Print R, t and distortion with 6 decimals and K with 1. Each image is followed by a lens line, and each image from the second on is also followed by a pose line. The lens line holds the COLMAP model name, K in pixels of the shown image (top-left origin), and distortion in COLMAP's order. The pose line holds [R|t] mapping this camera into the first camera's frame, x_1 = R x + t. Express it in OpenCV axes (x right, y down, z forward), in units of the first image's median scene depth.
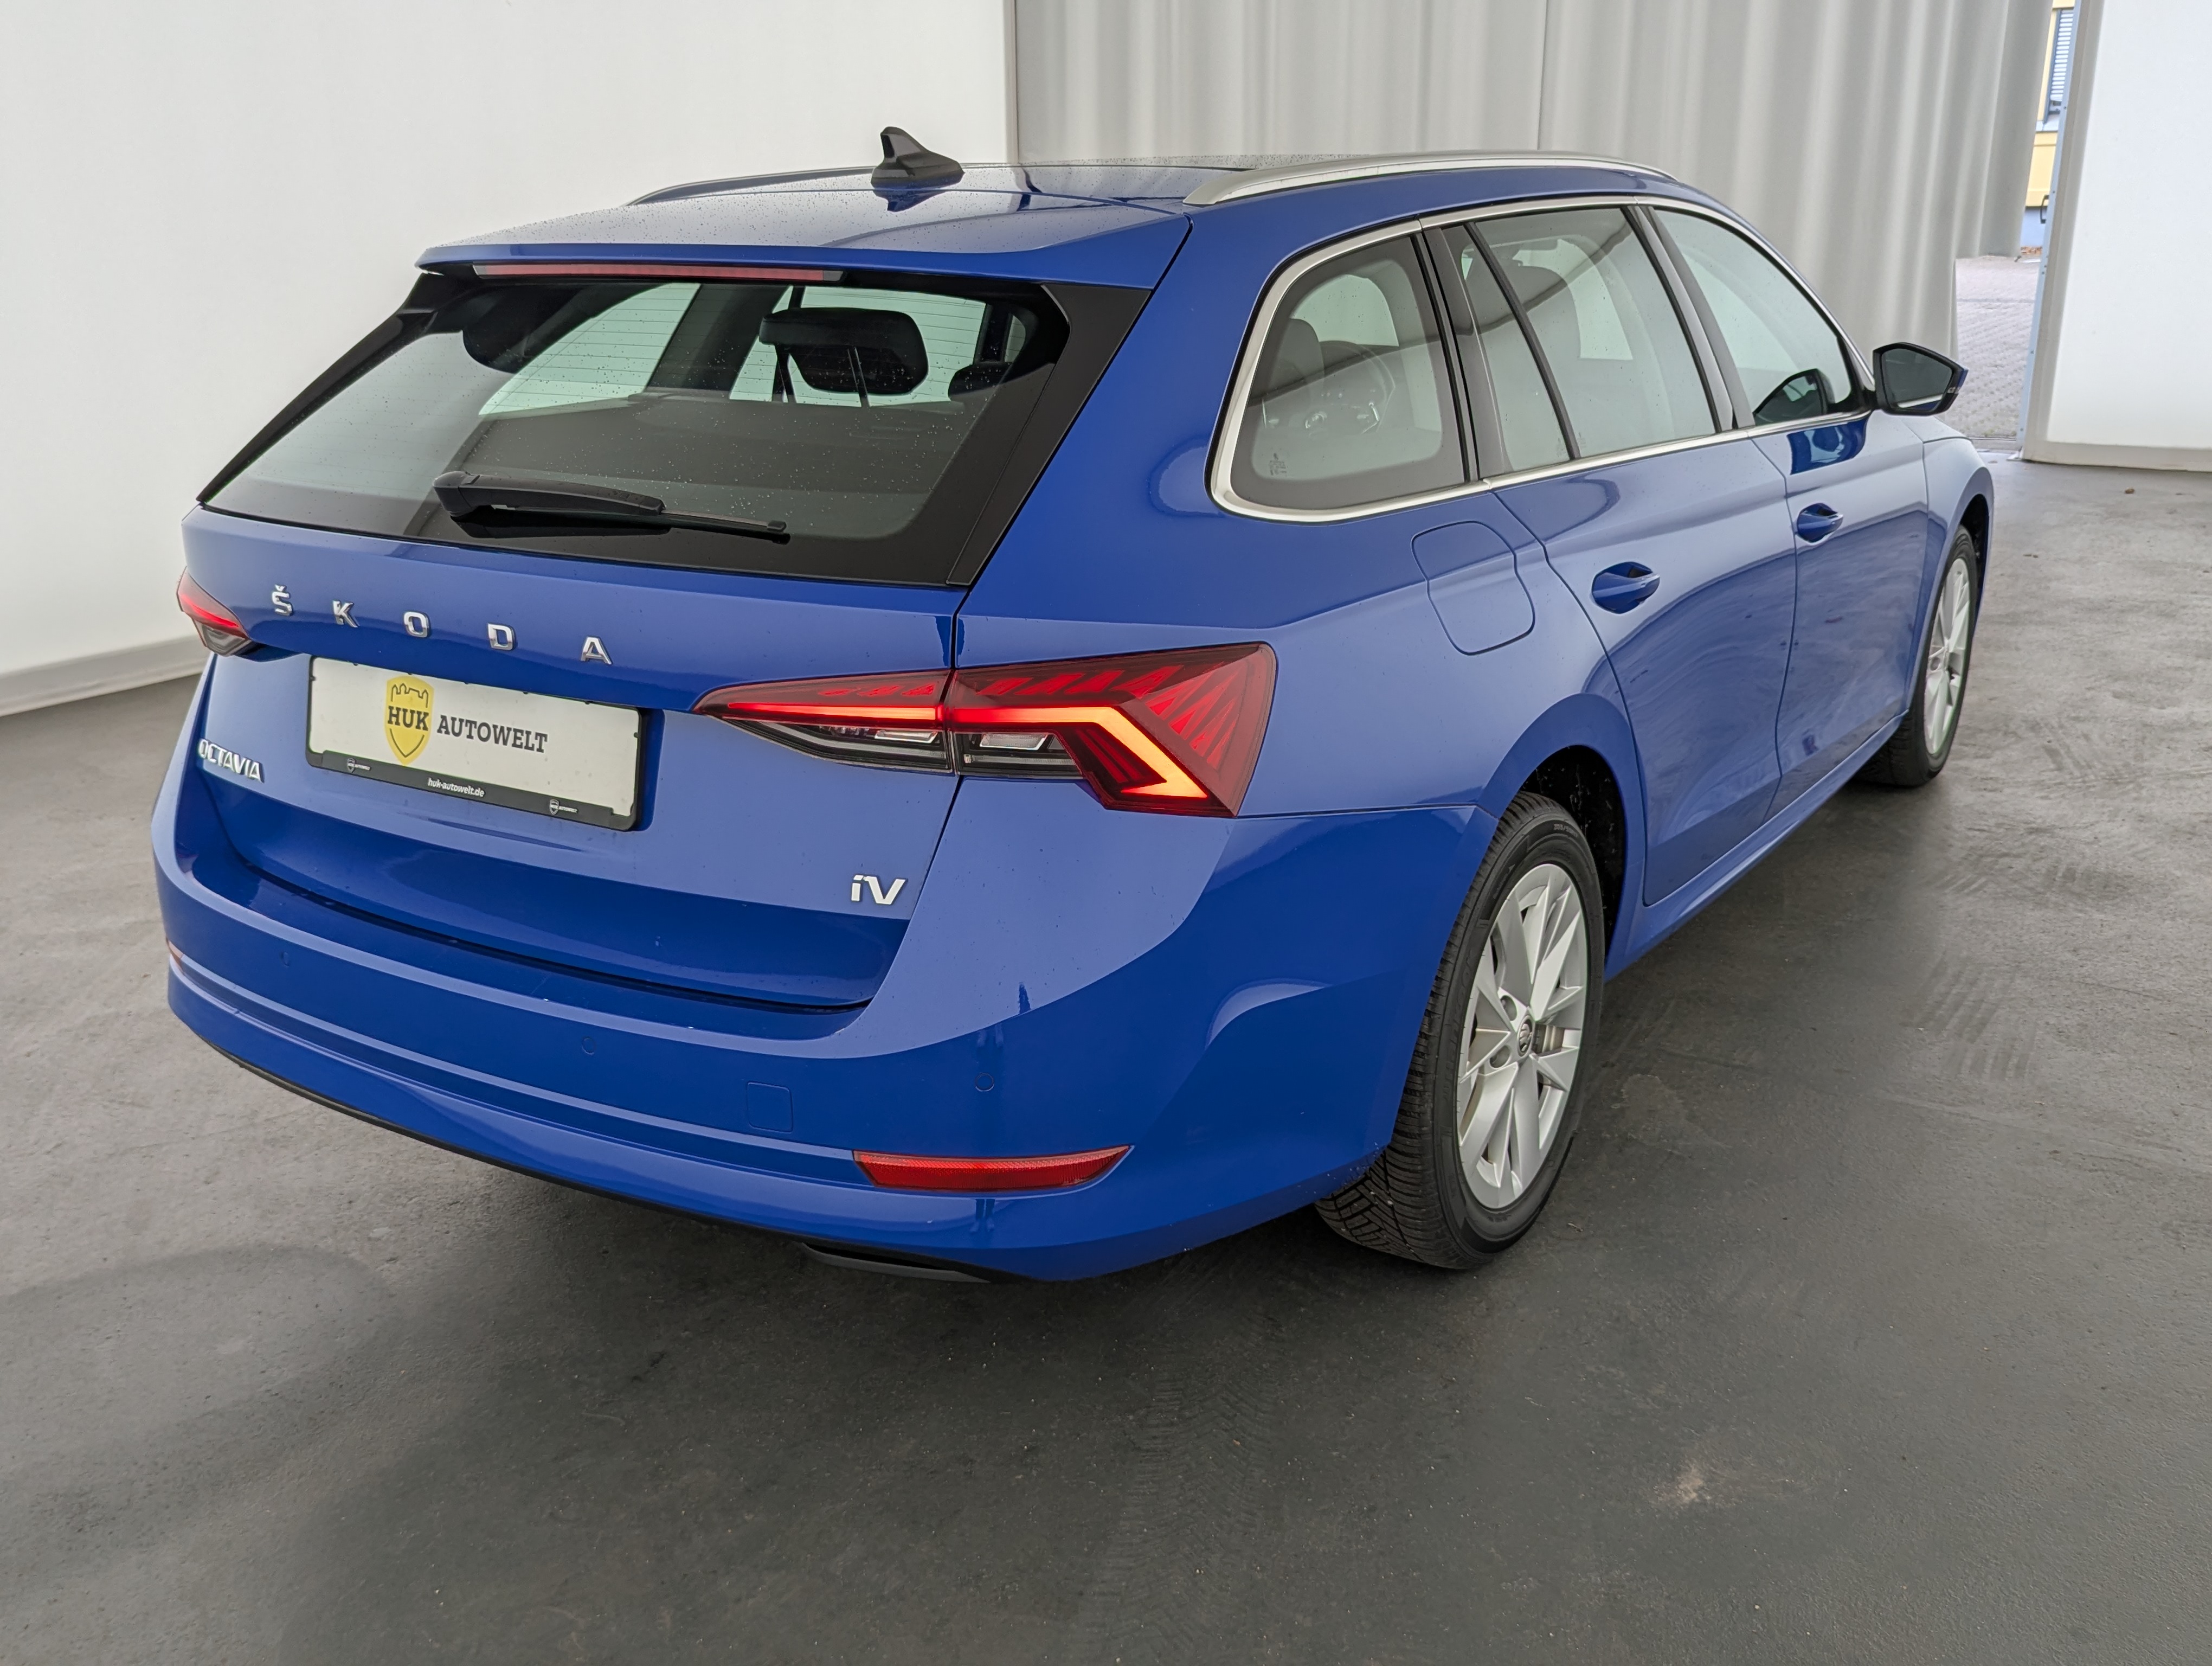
lens RADIAL K [[2032.5, 0, 1099.6], [0, 2032.5, 820.9], [0, 0, 1]] dist [0.031912, 0.000000]
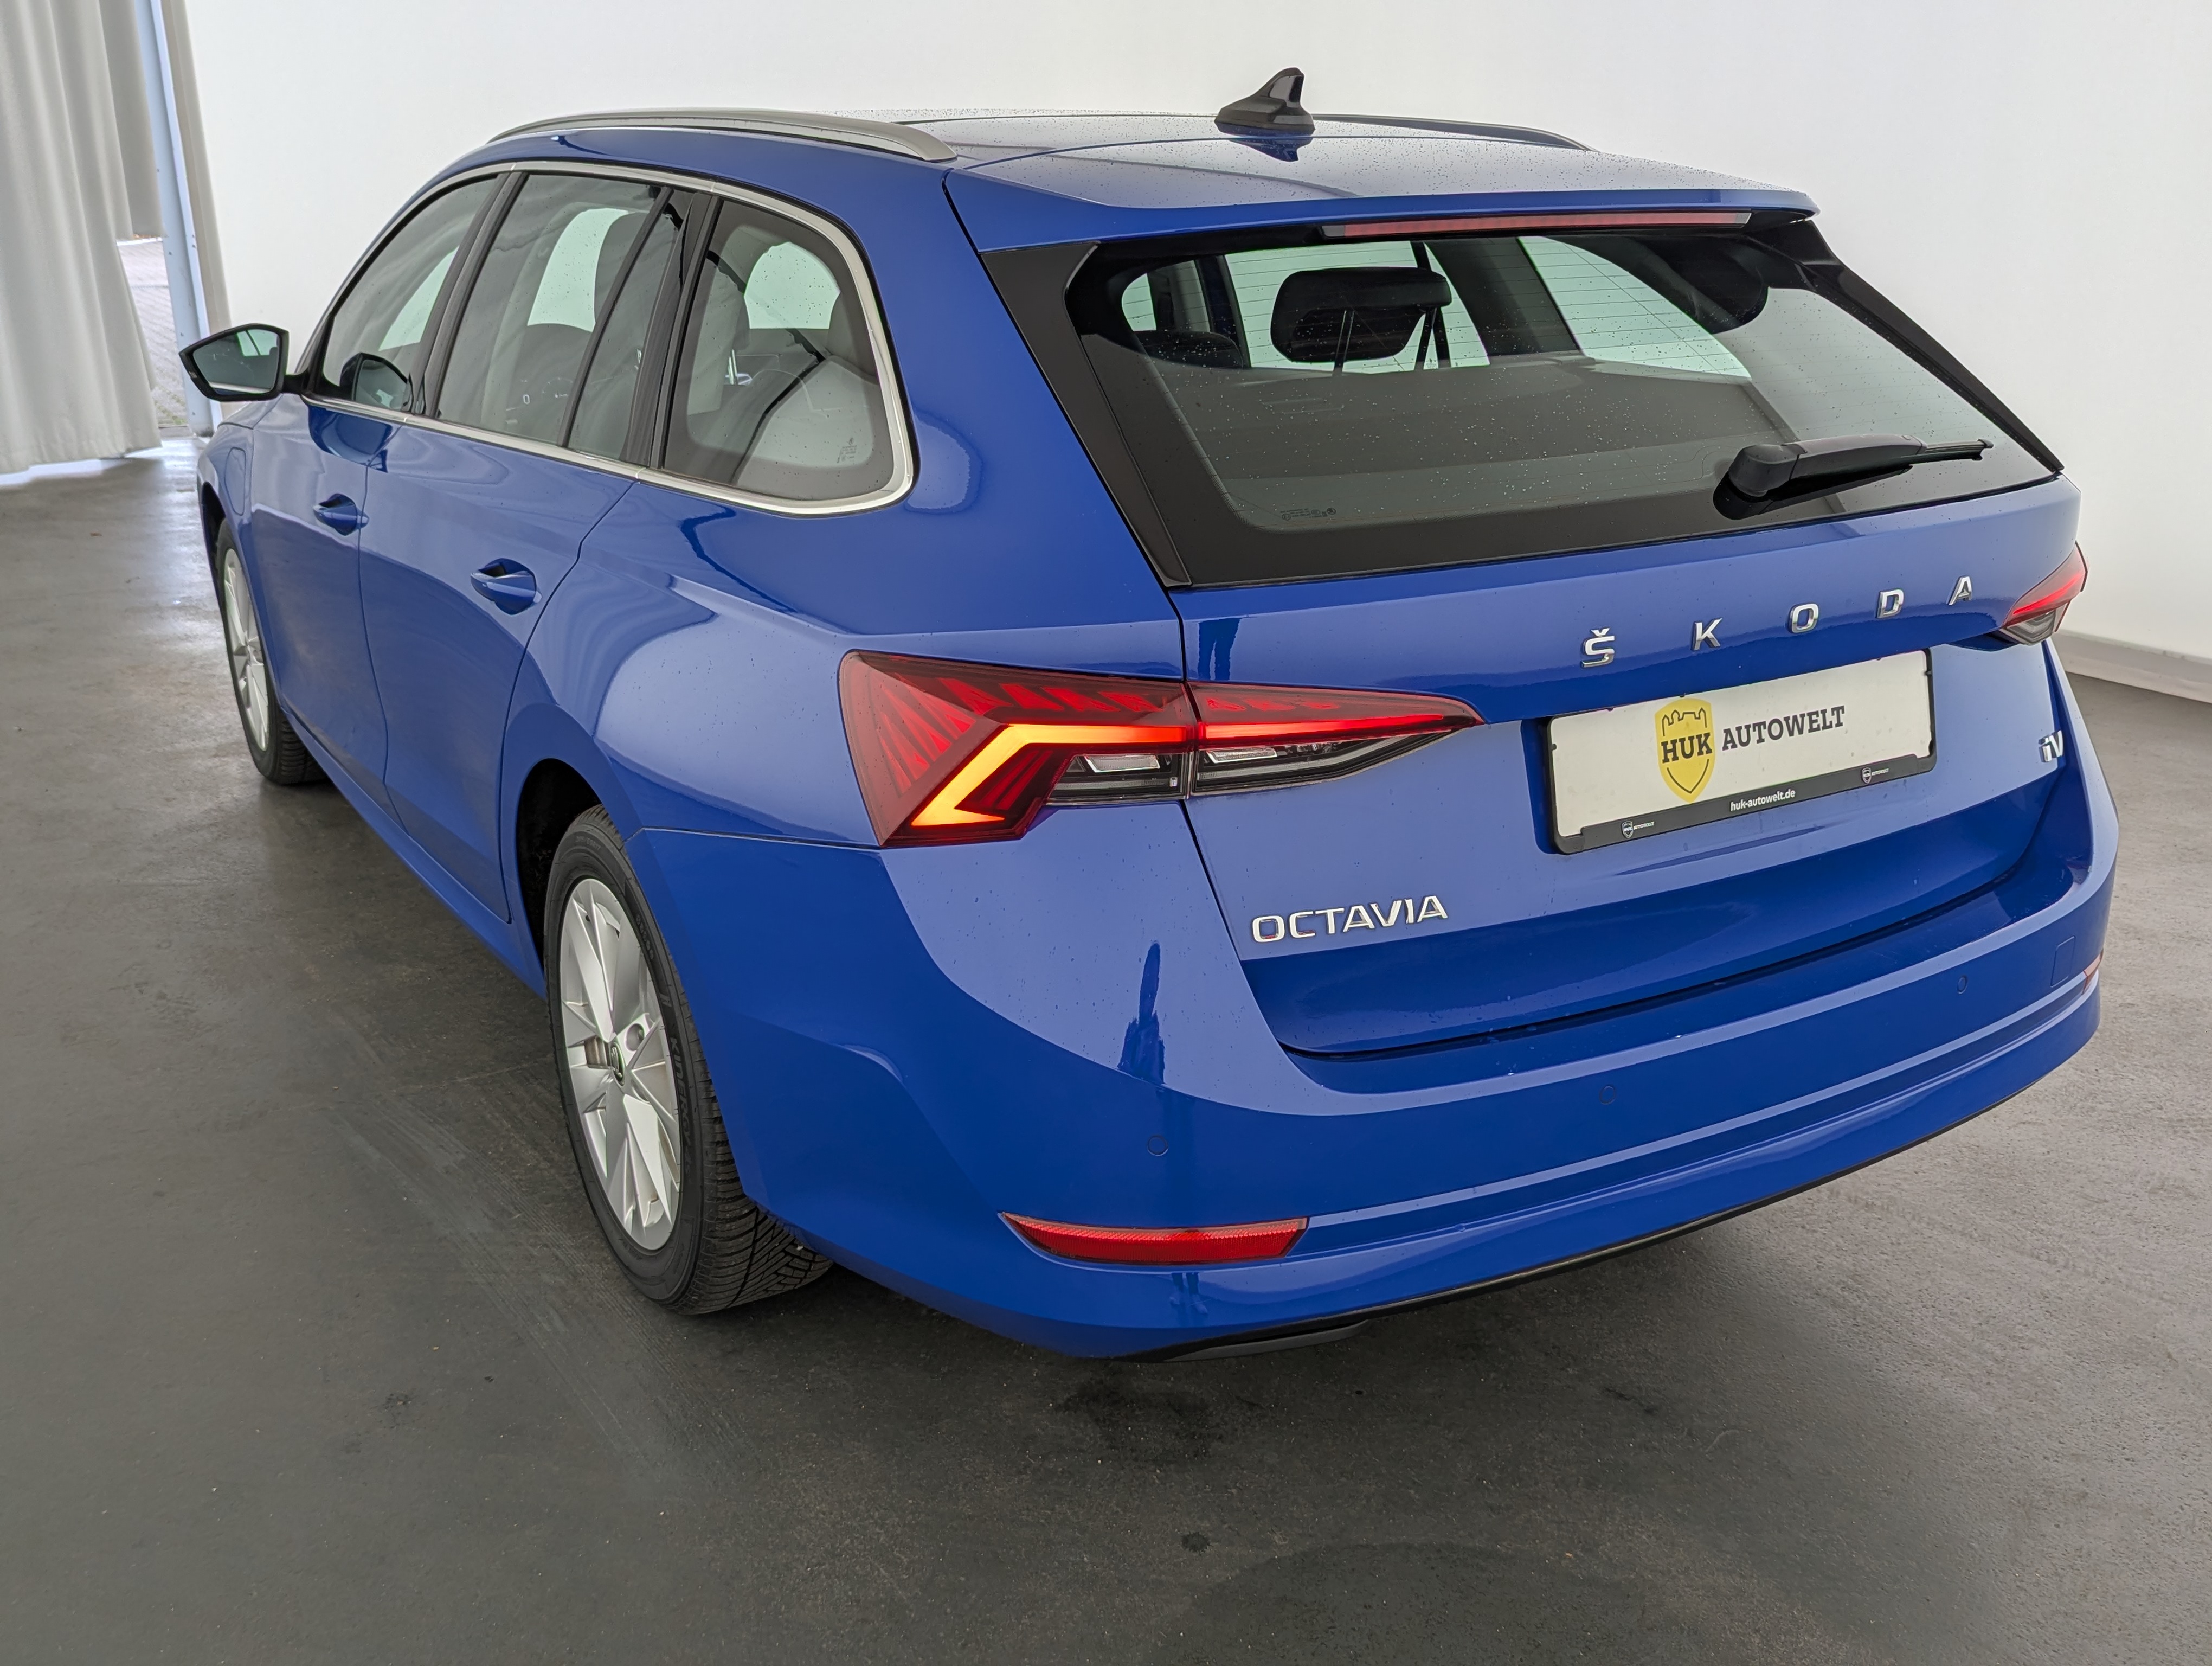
lens RADIAL K [[2032.5, 0, 1118.3], [0, 2032.5, 825.9], [0, 0, 1]] dist [0.031912, 0.000000]
pose [[0.449047, -0.269753, 0.851815, -1.212639], [0.264993, 0.950654, 0.161359, -0.225689], [-0.853308, 0.153267, 0.498371, 0.803122]]
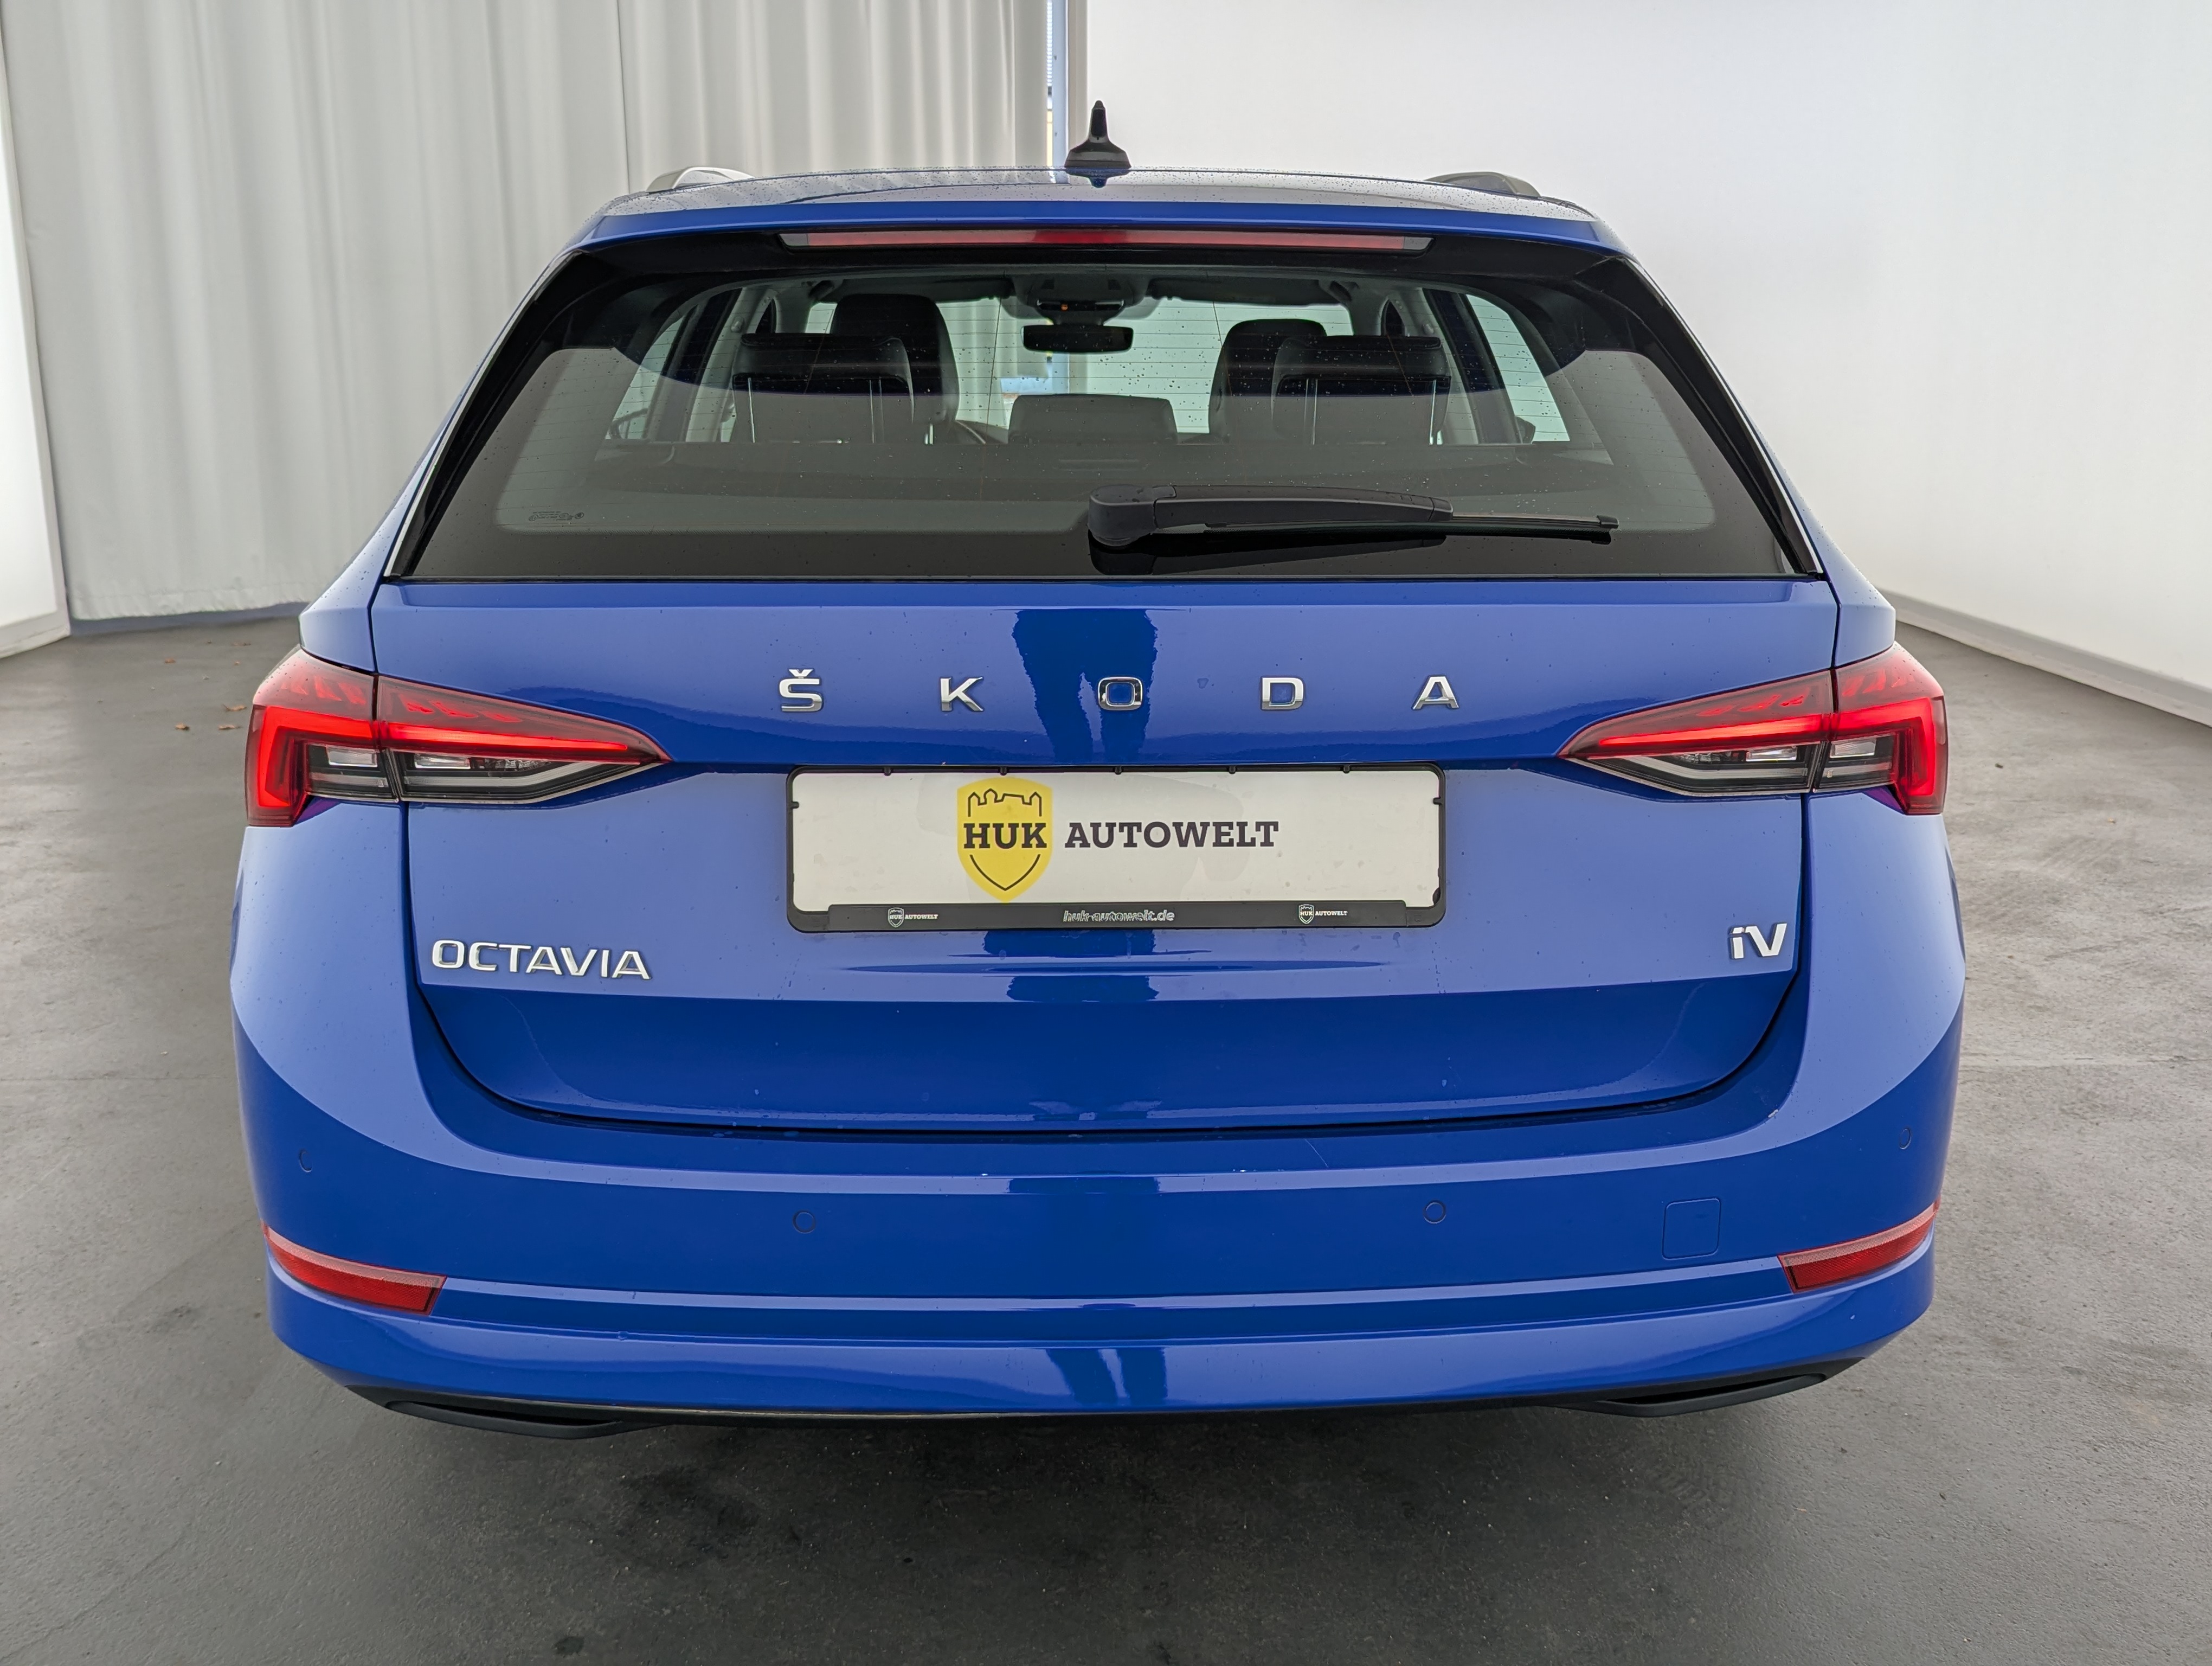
lens RADIAL K [[2032.5, 0, 1137.6], [0, 2032.5, 814.3], [0, 0, 1]] dist [0.031912, 0.000000]
pose [[0.821526, -0.117096, 0.558018, -0.714845], [0.155797, 0.987541, -0.022139, -0.035688], [-0.548474, 0.105125, 0.829533, 0.394069]]
